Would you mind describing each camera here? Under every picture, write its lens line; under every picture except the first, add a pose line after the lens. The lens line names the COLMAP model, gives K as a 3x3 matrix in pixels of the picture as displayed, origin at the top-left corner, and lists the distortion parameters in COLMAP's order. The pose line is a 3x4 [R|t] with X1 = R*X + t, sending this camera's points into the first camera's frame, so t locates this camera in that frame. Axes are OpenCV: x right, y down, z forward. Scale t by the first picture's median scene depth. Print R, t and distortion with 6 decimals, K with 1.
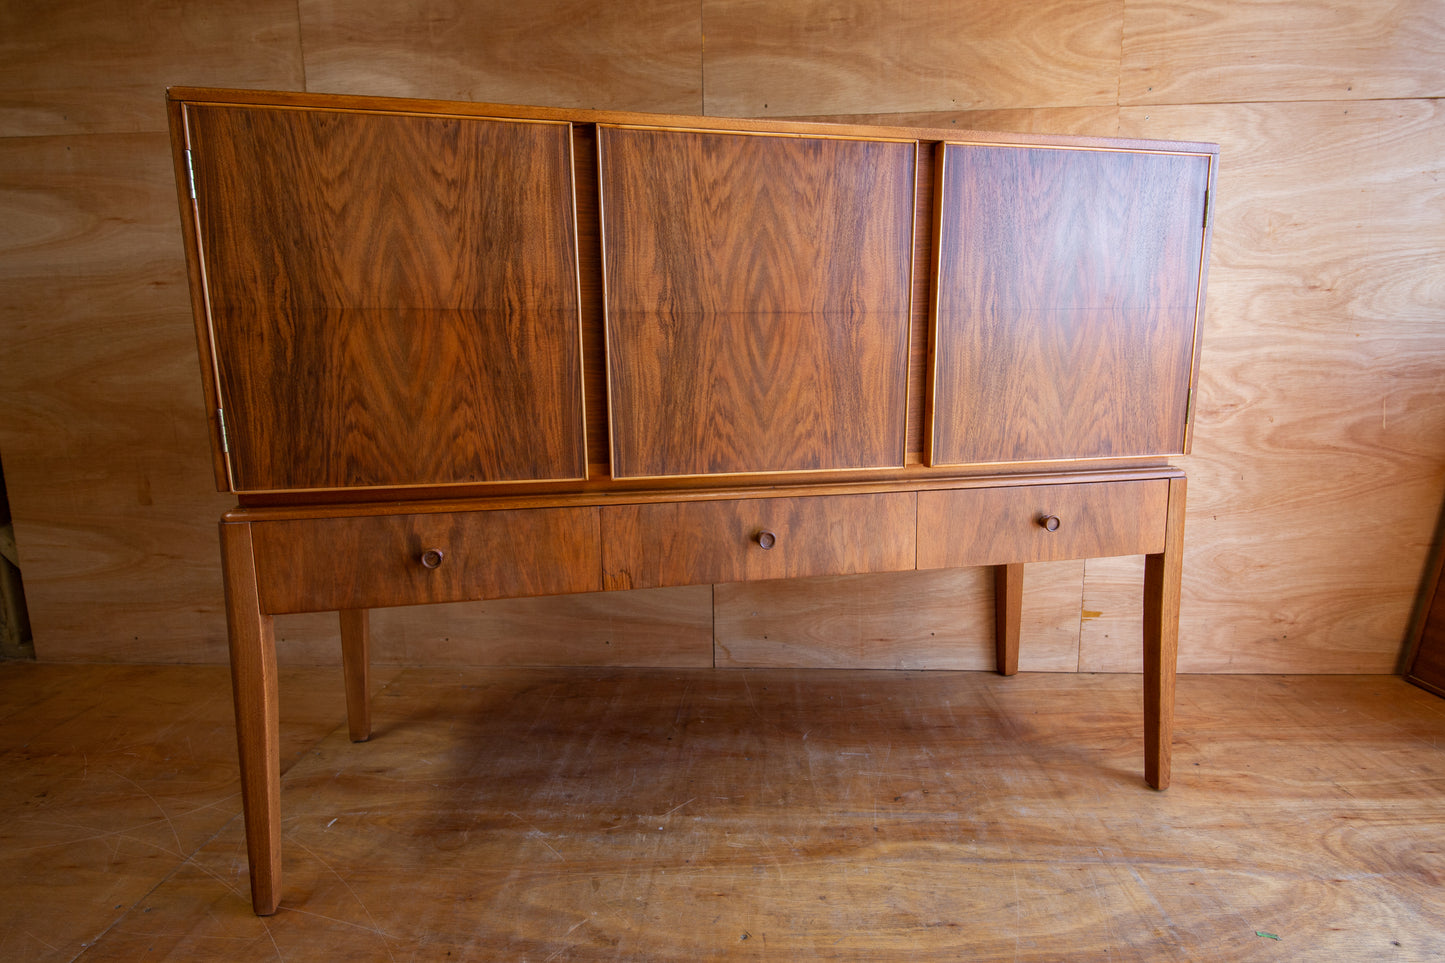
lens RADIAL K [[761.9, 0, 727.6], [0, 761.9, 489.4], [0, 0, 1]] dist [0.031317, -0.027426]
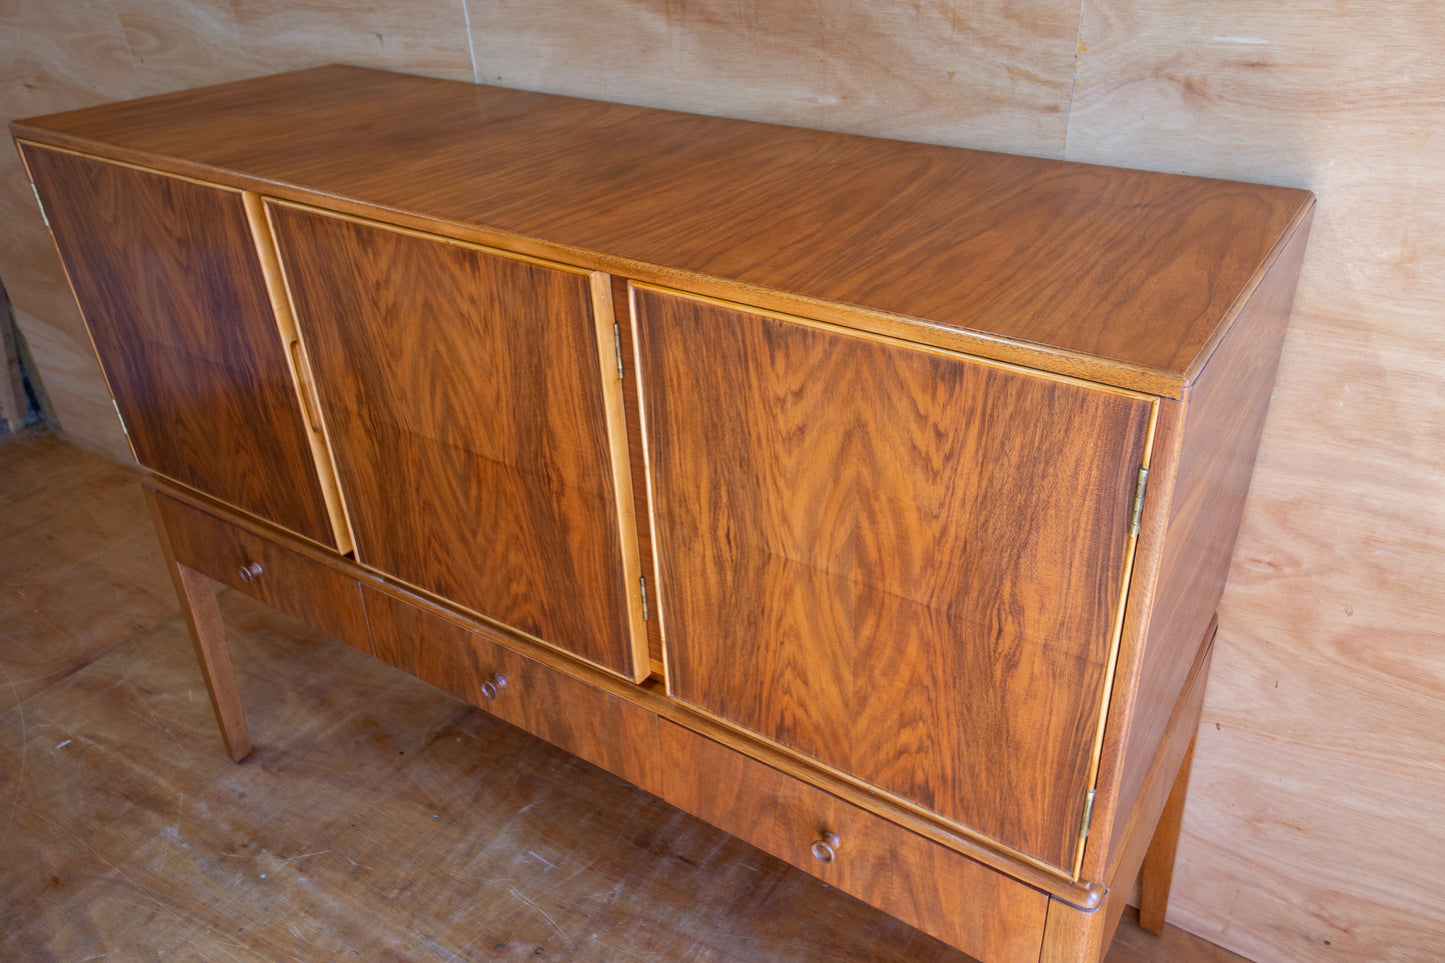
lens RADIAL K [[1068.6, 0, 784.3], [0, 1068.6, 464.9], [0, 0, 1]] dist [0.064525, -0.043903]
pose [[0.727769, 0.342862, -0.593968, 0.924524], [-0.113979, 0.914489, 0.388225, -0.666939], [0.676284, -0.214838, 0.704616, 0.465583]]
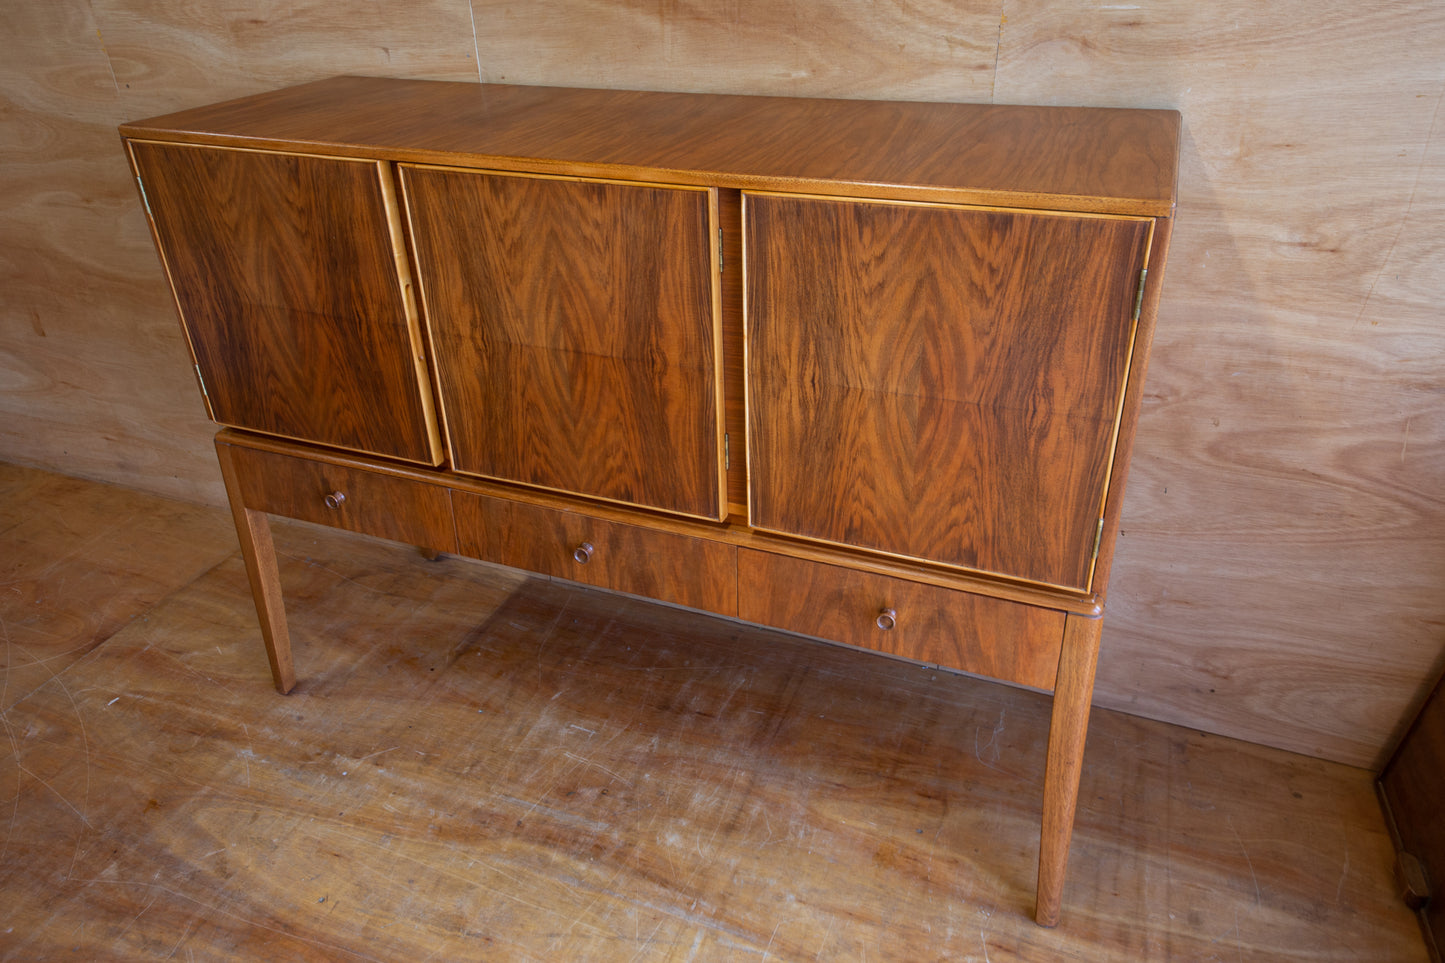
lens RADIAL K [[1024.2, 0, 713.1], [0, 1024.2, 451.9], [0, 0, 1]] dist [0.060390, -0.033208]
pose [[0.831532, 0.251979, -0.495036, 0.879329], [-0.075334, 0.934115, 0.348933, -0.579322], [0.550345, -0.252856, 0.795729, 0.035867]]
